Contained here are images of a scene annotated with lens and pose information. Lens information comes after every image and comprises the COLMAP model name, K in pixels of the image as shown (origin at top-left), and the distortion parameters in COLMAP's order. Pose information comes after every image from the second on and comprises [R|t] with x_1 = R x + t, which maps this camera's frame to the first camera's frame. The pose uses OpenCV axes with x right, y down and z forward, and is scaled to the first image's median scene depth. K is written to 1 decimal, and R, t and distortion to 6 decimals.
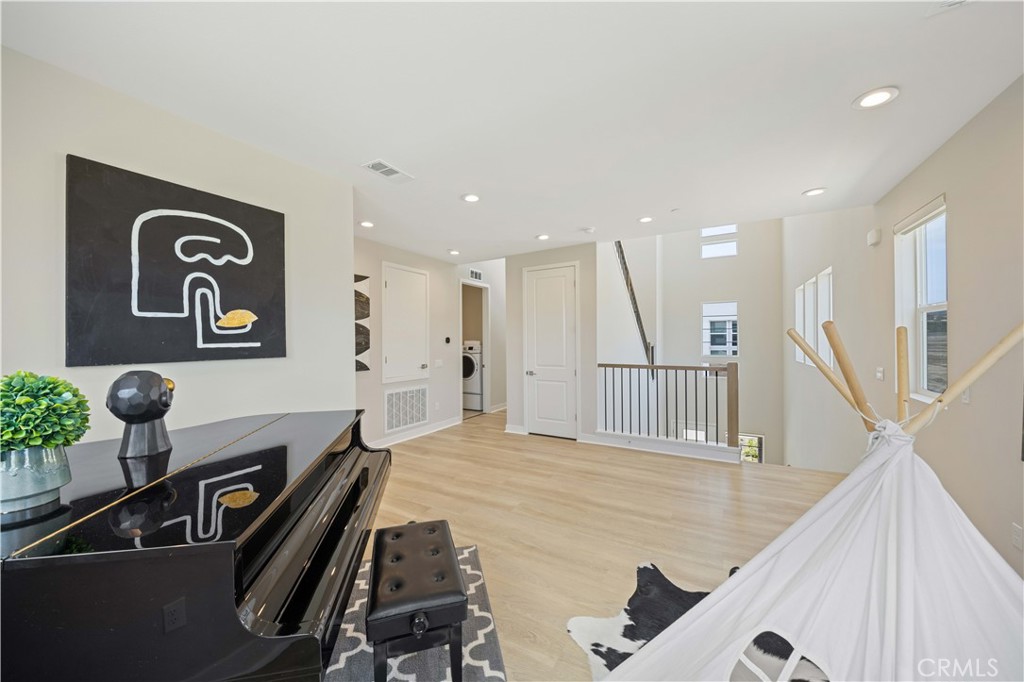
lens RADIAL K [[376.3, 0, 502.8], [0, 376.3, 339.7], [0, 0, 1]] dist [-0.011554, -0.000360]
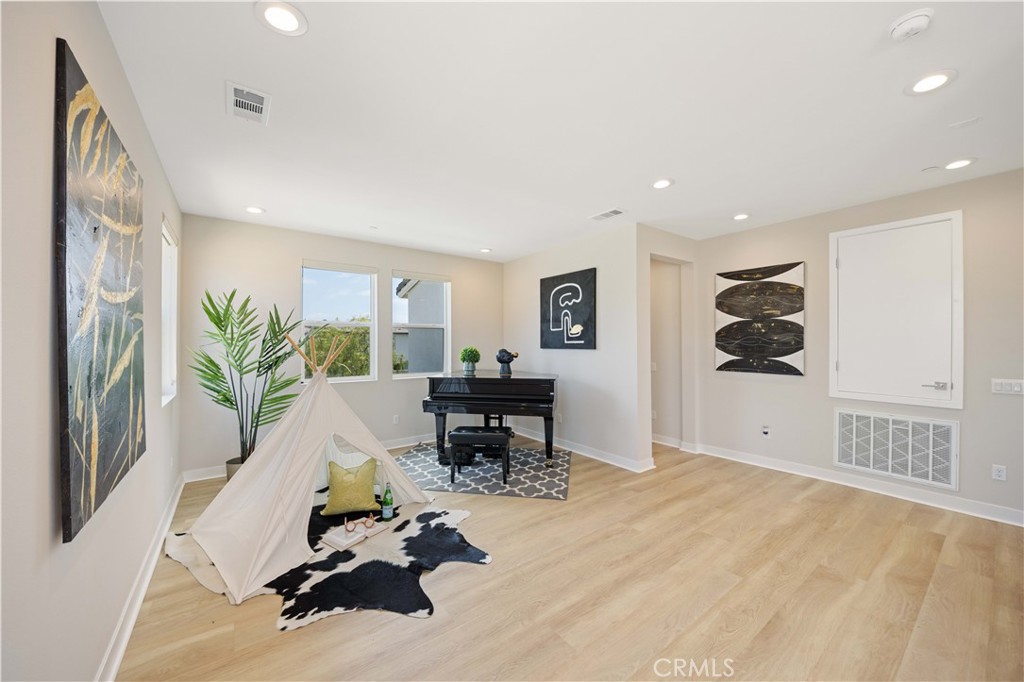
lens RADIAL K [[376.3, 0, 502.8], [0, 376.3, 339.7], [0, 0, 1]] dist [-0.011554, -0.000360]
pose [[-0.419025, 0.005080, -0.907960, 0.928972], [0.006321, 0.999976, 0.002678, -0.005280], [0.907953, -0.004617, -0.419047, 1.053336]]
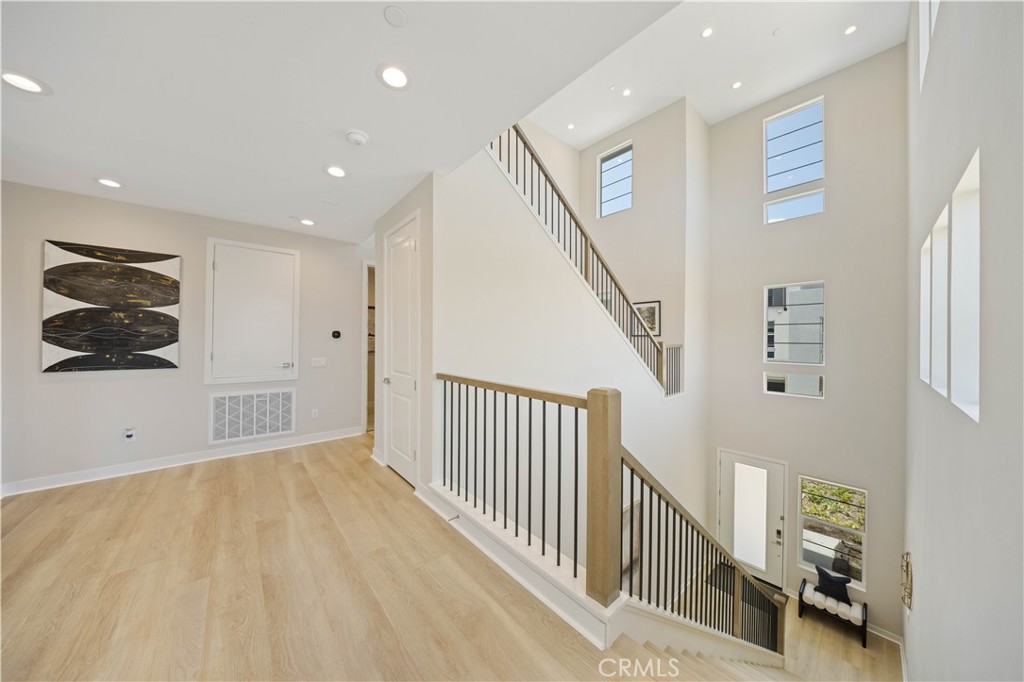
lens RADIAL K [[321.5, 0, 515.0], [0, 321.5, 339.7], [0, 0, 1]] dist [-0.019965, 0.000045]
pose [[0.944115, 0.015293, -0.329261, 0.816264], [-0.014925, 0.999882, 0.003644, 0.006932], [0.329277, 0.001474, 0.944232, 0.830924]]
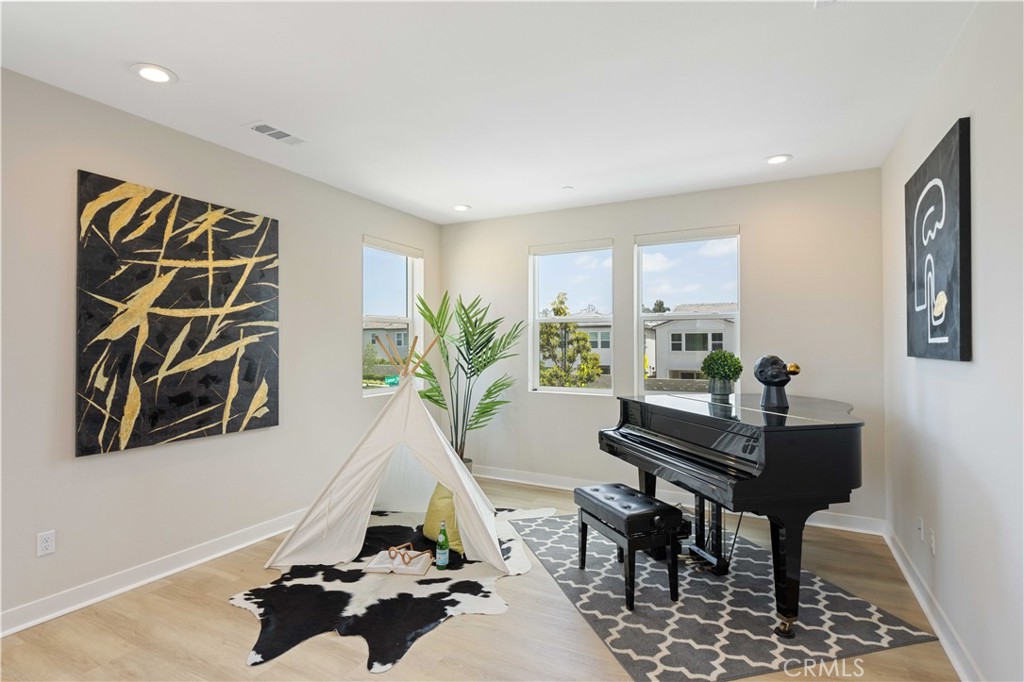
lens RADIAL K [[500.7, 0, 496.6], [0, 500.7, 341.1], [0, 0, 1]] dist [0.018376, -0.000213]
pose [[-0.999463, 0.014241, -0.029510, 0.133769], [0.014529, 0.999849, -0.009557, 0.009073], [0.029369, -0.009980, -0.999519, 1.387078]]
